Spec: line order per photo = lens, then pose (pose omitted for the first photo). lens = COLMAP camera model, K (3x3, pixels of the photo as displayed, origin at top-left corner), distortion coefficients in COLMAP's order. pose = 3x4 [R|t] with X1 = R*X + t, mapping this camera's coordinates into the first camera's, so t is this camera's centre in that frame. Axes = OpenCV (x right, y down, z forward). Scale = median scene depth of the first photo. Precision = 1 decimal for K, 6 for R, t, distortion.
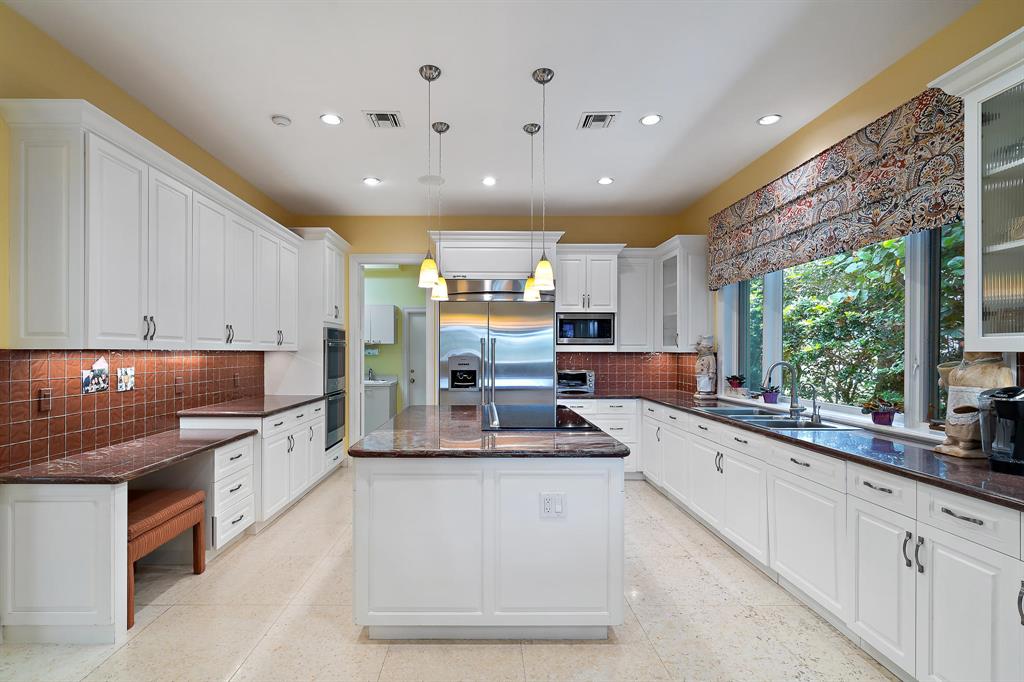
lens RADIAL K [[474.2, 0, 513.6], [0, 474.2, 388.2], [0, 0, 1]] dist [0.001089, 0.000984]
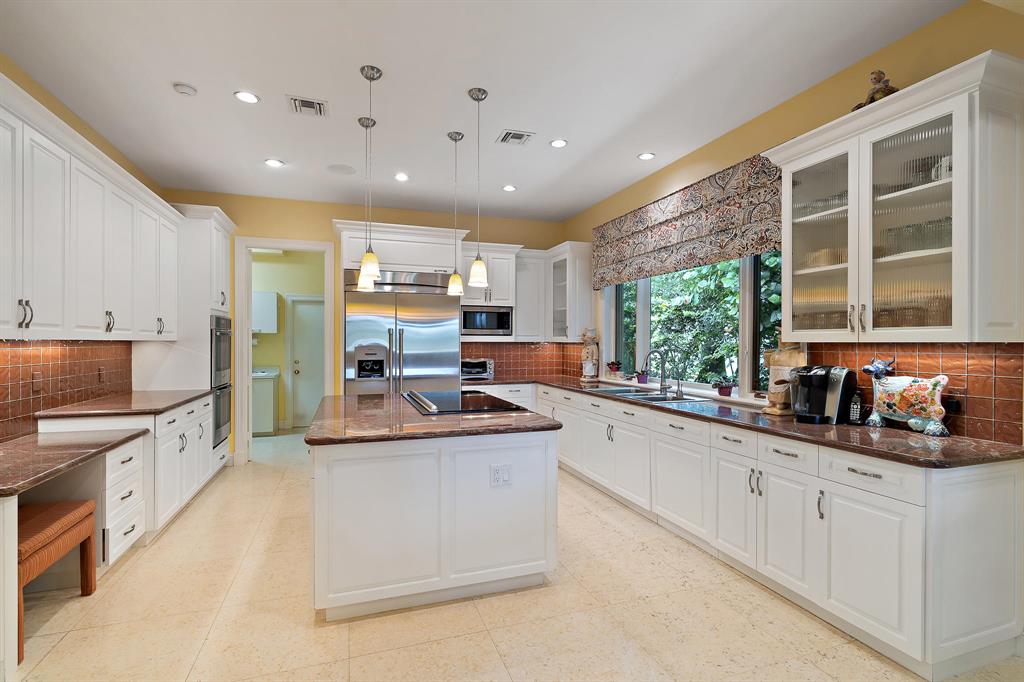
lens RADIAL K [[474.2, 0, 513.6], [0, 474.2, 388.2], [0, 0, 1]] dist [0.001089, 0.000984]
pose [[0.948590, -0.030625, 0.315023, -0.182795], [0.023791, 0.999391, 0.025517, 0.004777], [-0.315613, -0.016710, 0.948741, -0.076779]]
